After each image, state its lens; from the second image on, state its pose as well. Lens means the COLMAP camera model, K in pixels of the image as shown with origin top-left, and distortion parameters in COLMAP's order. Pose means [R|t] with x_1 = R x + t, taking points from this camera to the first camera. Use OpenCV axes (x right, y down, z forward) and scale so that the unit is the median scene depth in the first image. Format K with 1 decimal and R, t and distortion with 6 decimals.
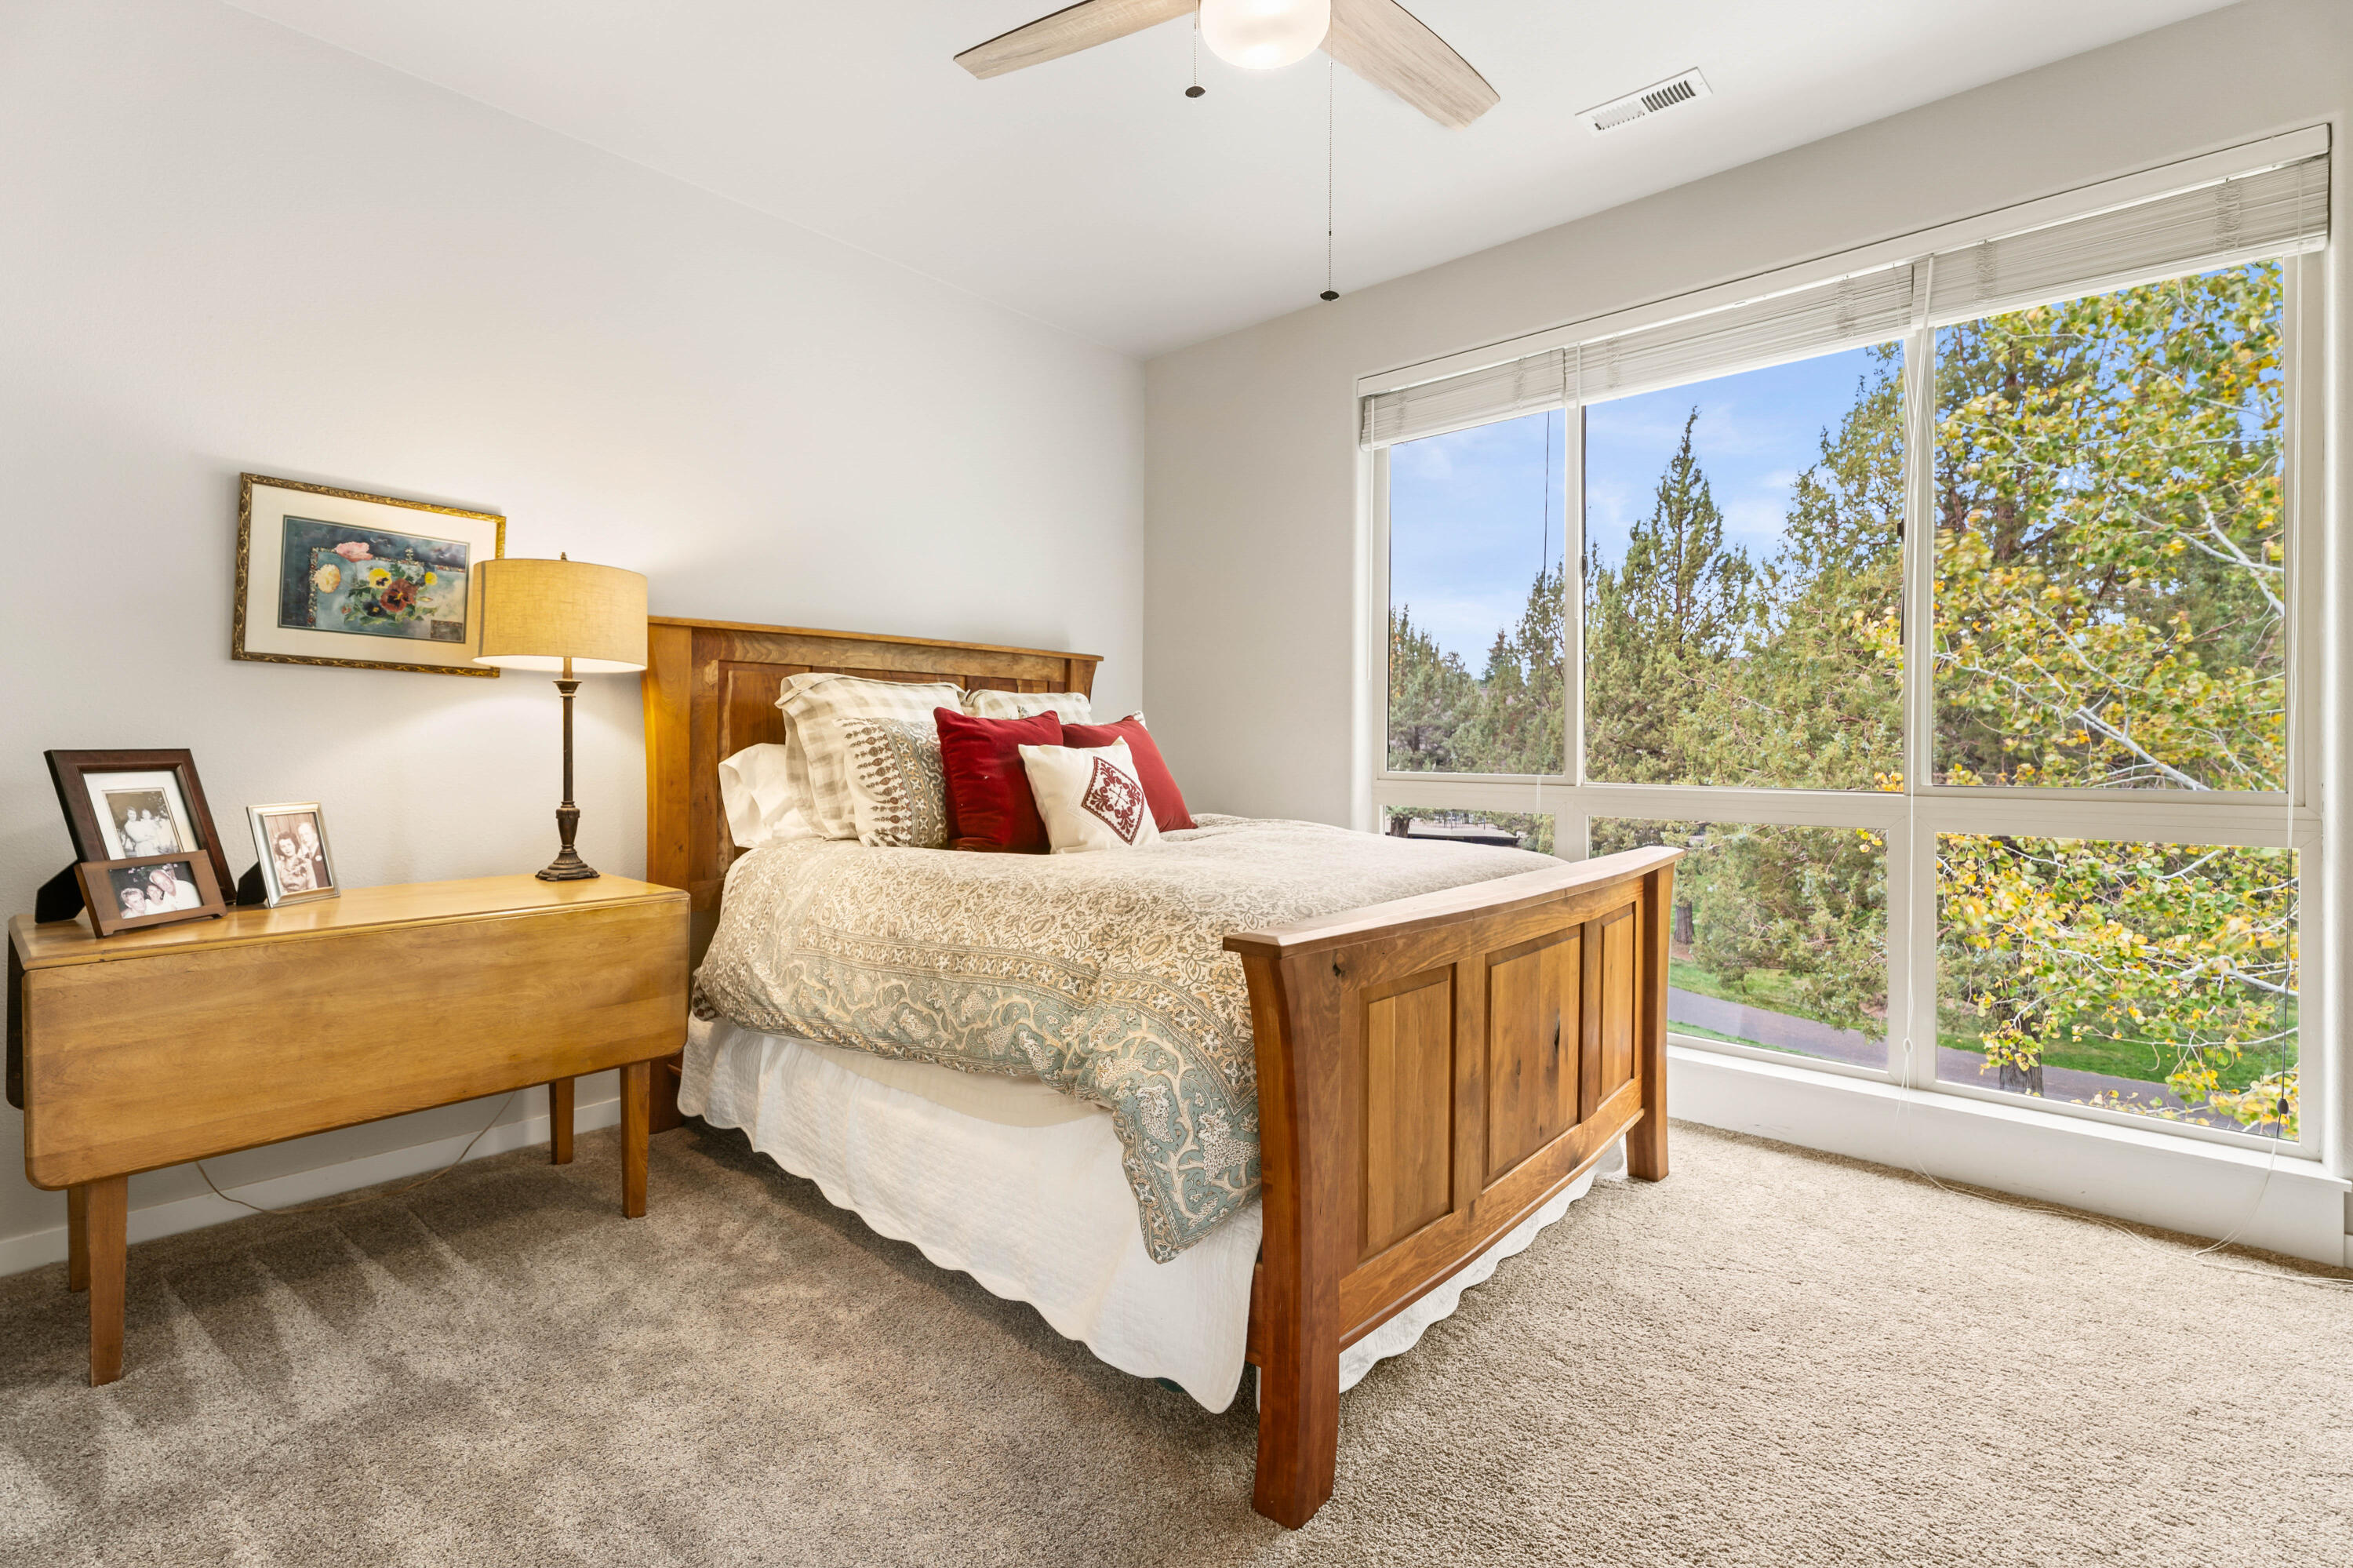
lens RADIAL K [[1063.9, 0, 1176.5], [0, 1063.9, 784.0], [0, 0, 1]] dist [0.001830, -0.000113]
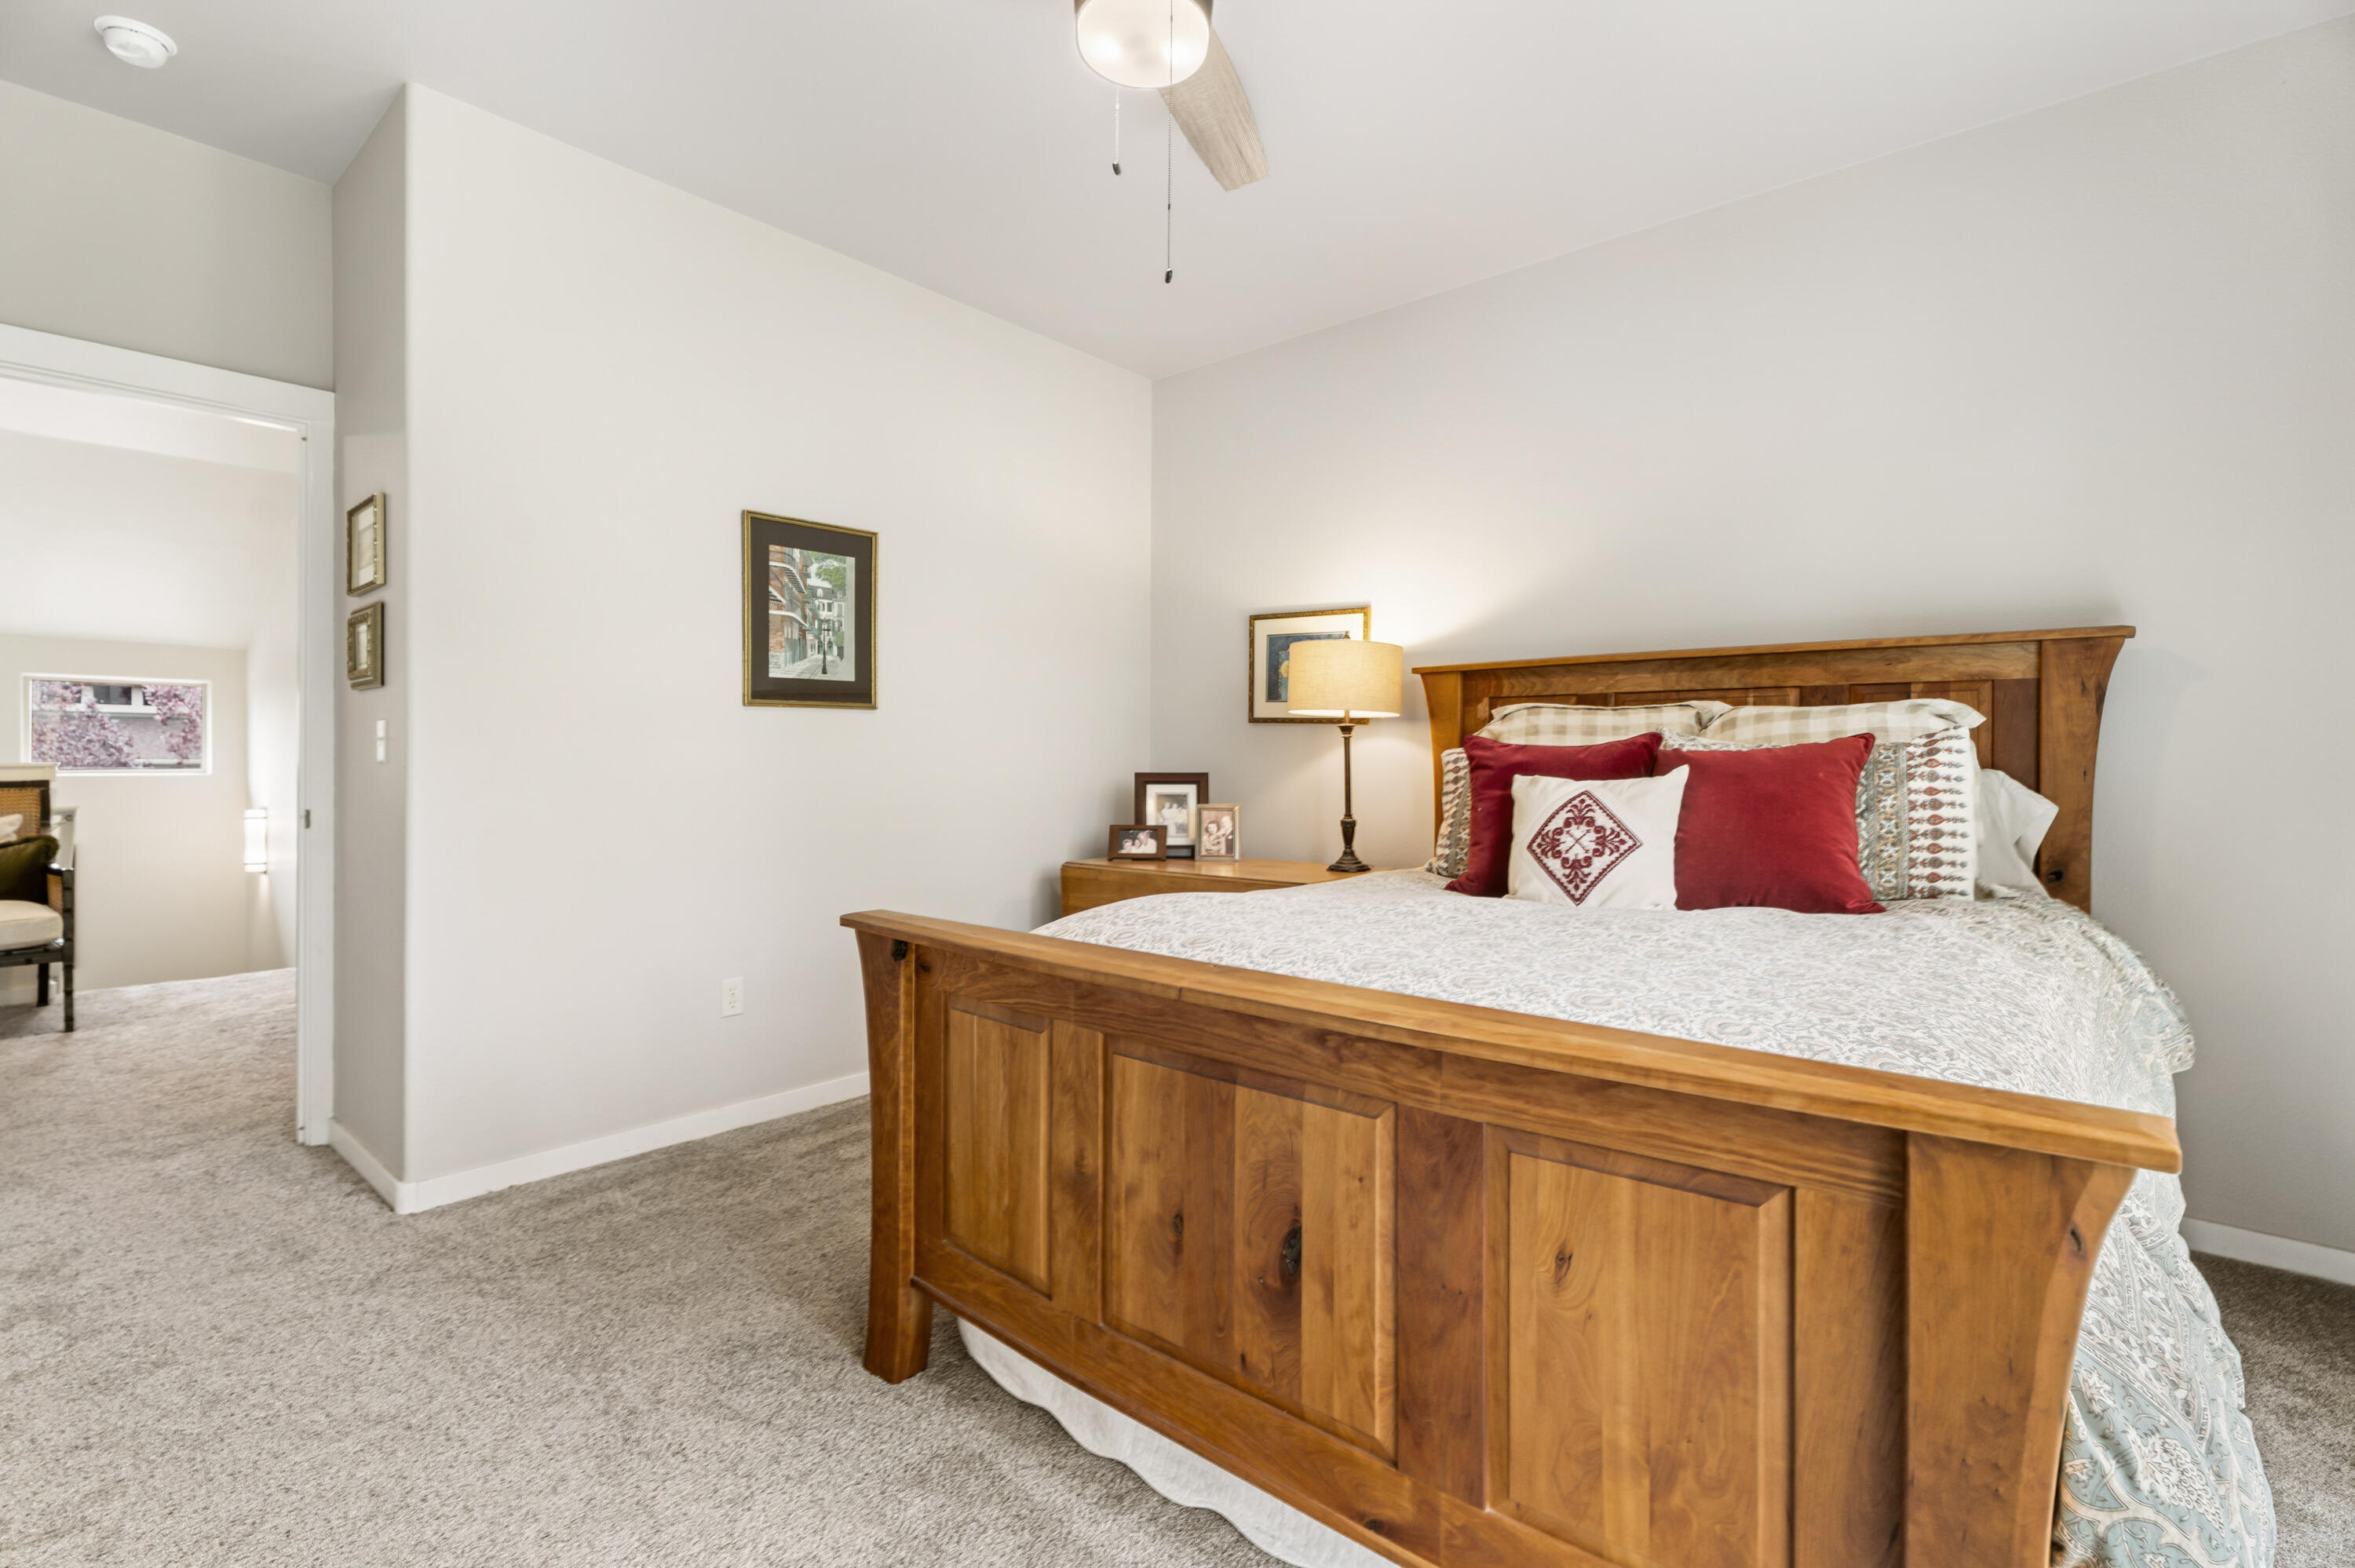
lens RADIAL K [[1064.6, 0, 1177.5], [0, 1064.6, 784.0], [0, 0, 1]] dist [0.001830, -0.000113]
pose [[0.036364, 0.015243, -0.999222, 0.770242], [-0.047255, 0.998791, 0.013517, -0.029454], [0.998221, 0.046727, 0.037041, 0.728675]]
